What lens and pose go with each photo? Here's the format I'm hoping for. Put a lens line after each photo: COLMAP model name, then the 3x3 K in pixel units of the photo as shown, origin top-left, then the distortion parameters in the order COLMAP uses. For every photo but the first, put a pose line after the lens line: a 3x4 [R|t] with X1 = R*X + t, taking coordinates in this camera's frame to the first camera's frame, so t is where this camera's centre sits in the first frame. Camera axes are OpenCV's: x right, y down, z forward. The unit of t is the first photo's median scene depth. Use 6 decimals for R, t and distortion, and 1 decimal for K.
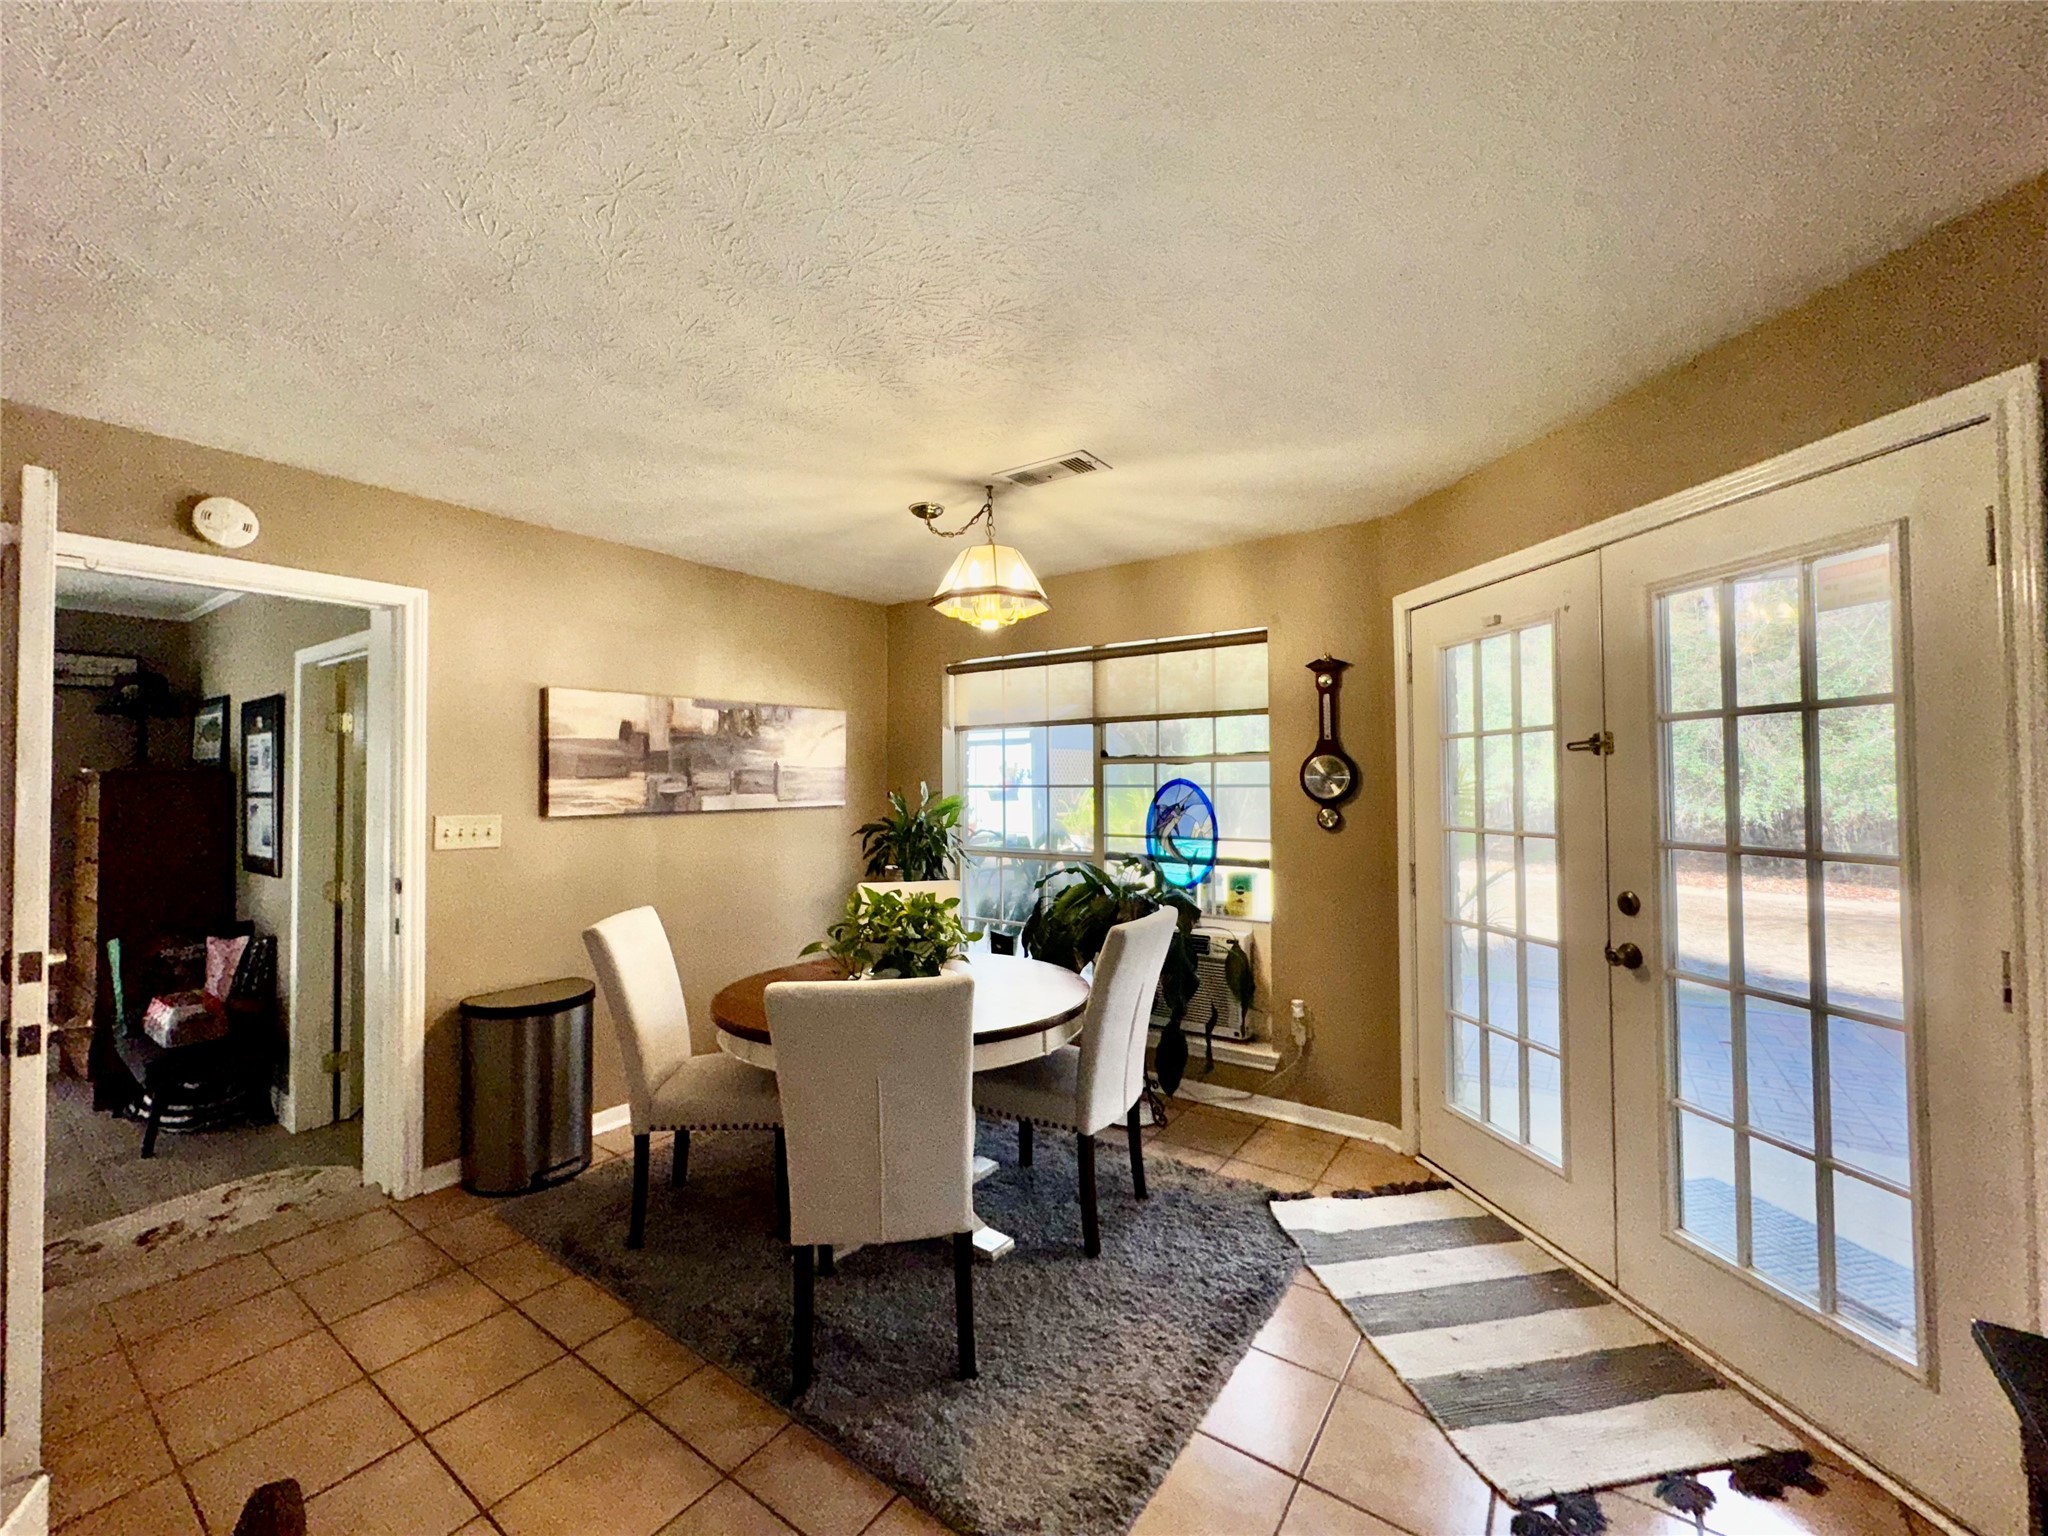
lens RADIAL K [[814.3, 0, 1023.8], [0, 814.3, 768.3], [0, 0, 1]] dist [-0.002978, 0.000510]
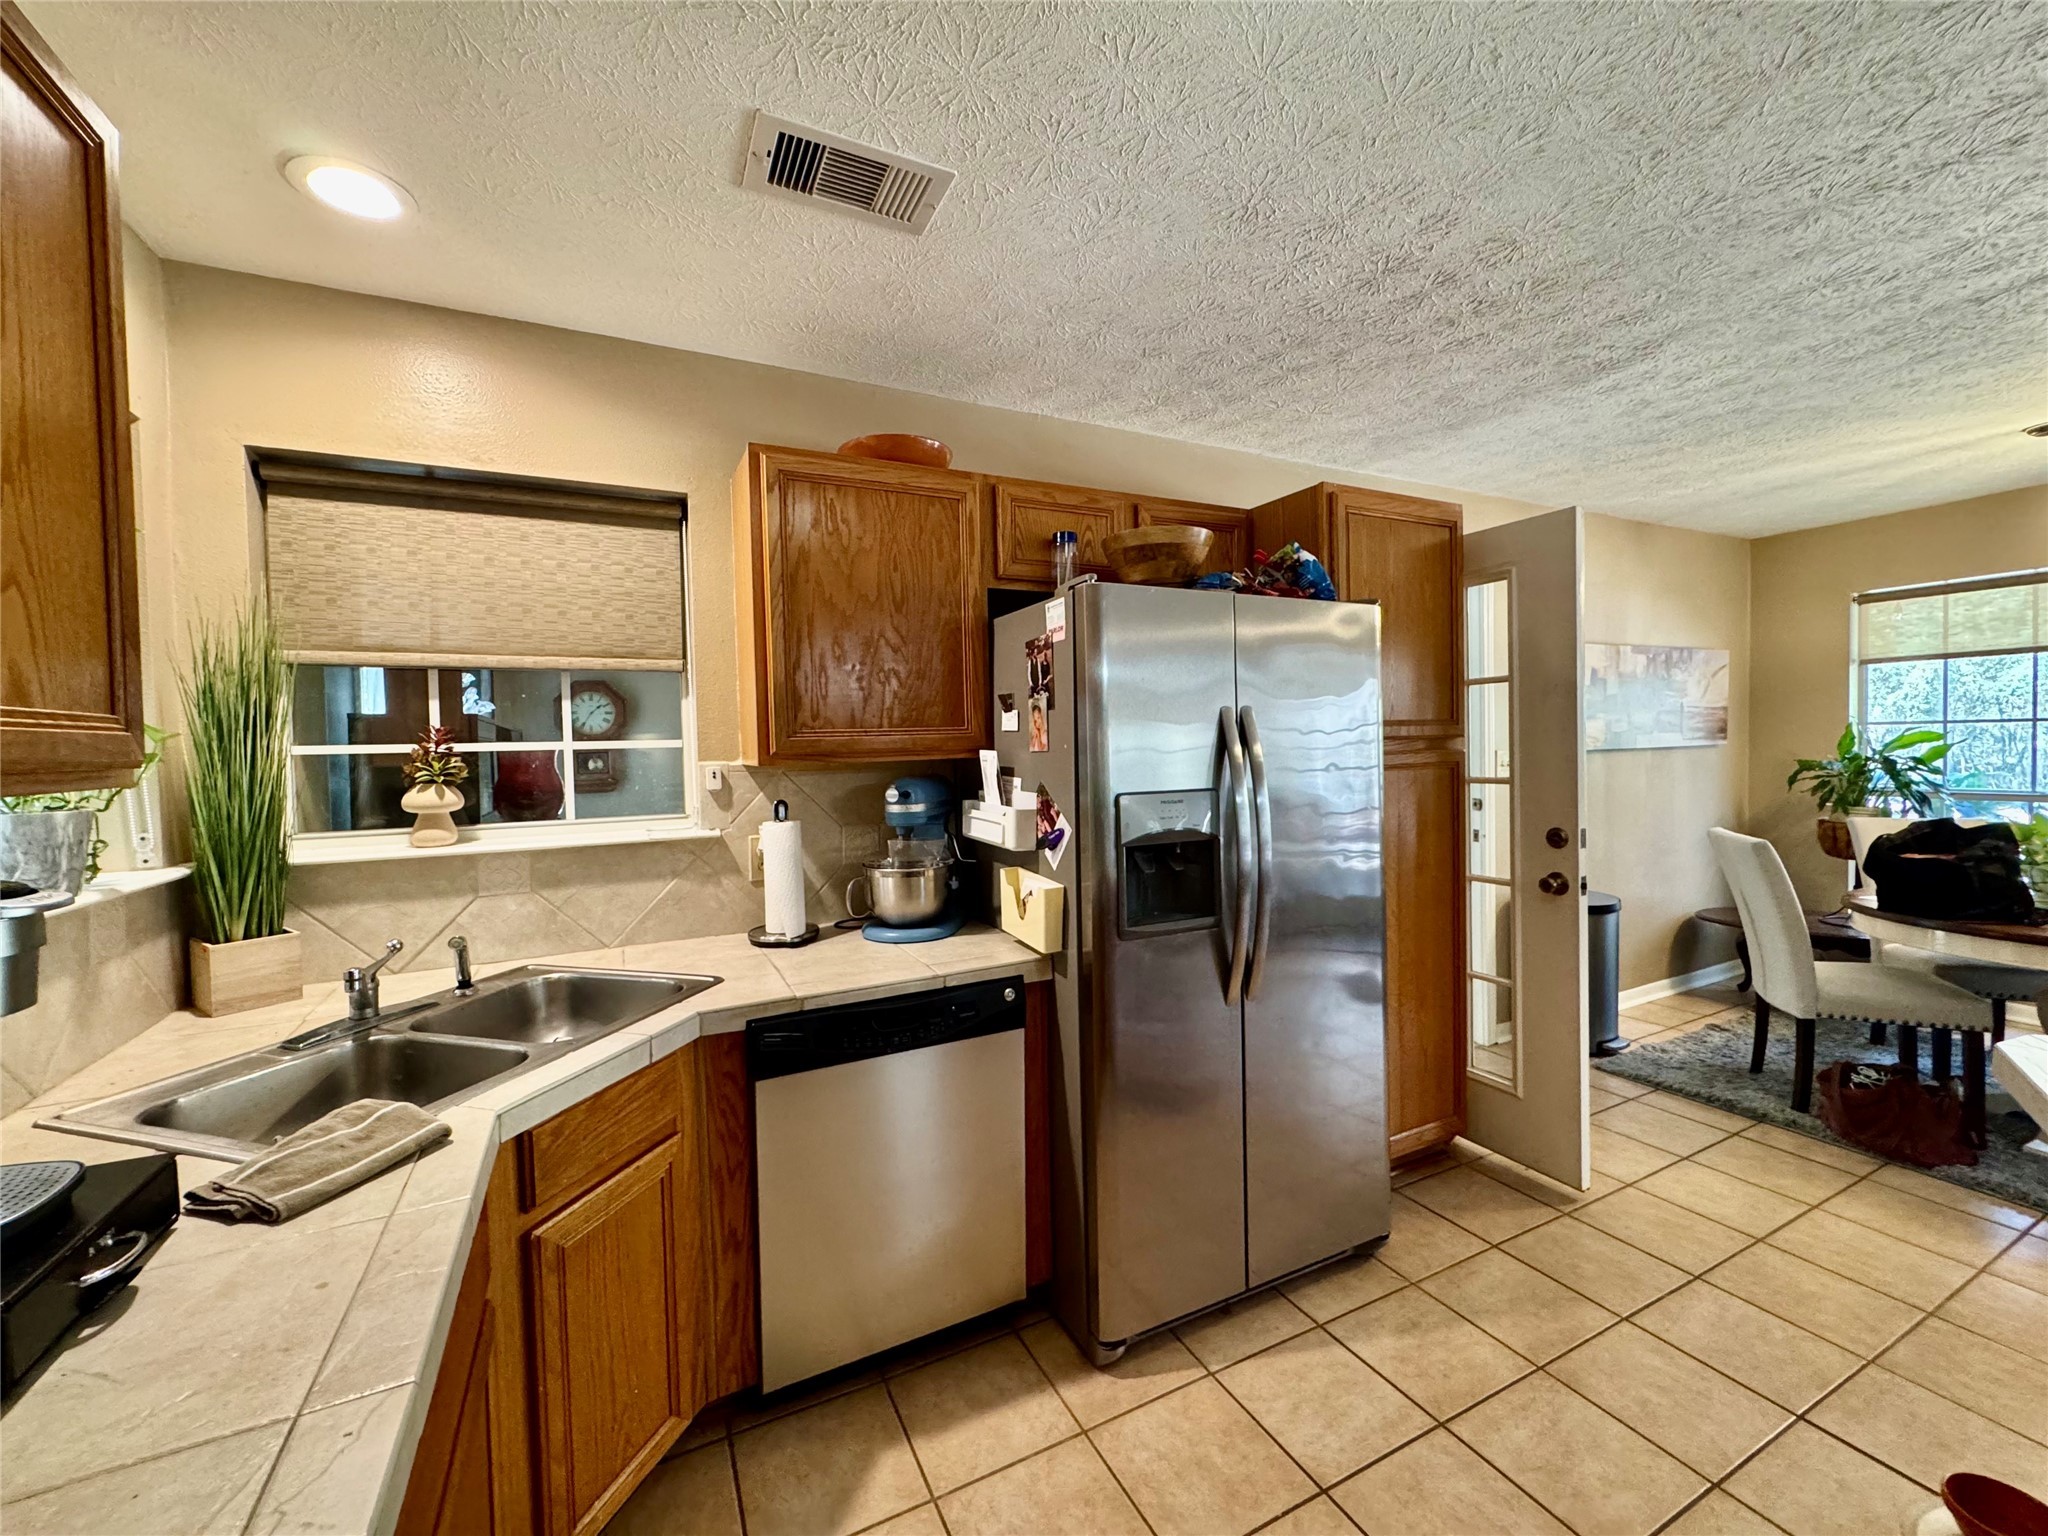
lens RADIAL K [[814.3, 0, 1020.2], [0, 814.3, 763.9], [0, 0, 1]] dist [-0.002978, 0.000510]
pose [[0.875585, -0.002767, -0.483056, -0.606391], [0.024747, 0.998927, 0.039134, 0.009694], [0.482429, -0.046219, 0.874715, -0.358103]]
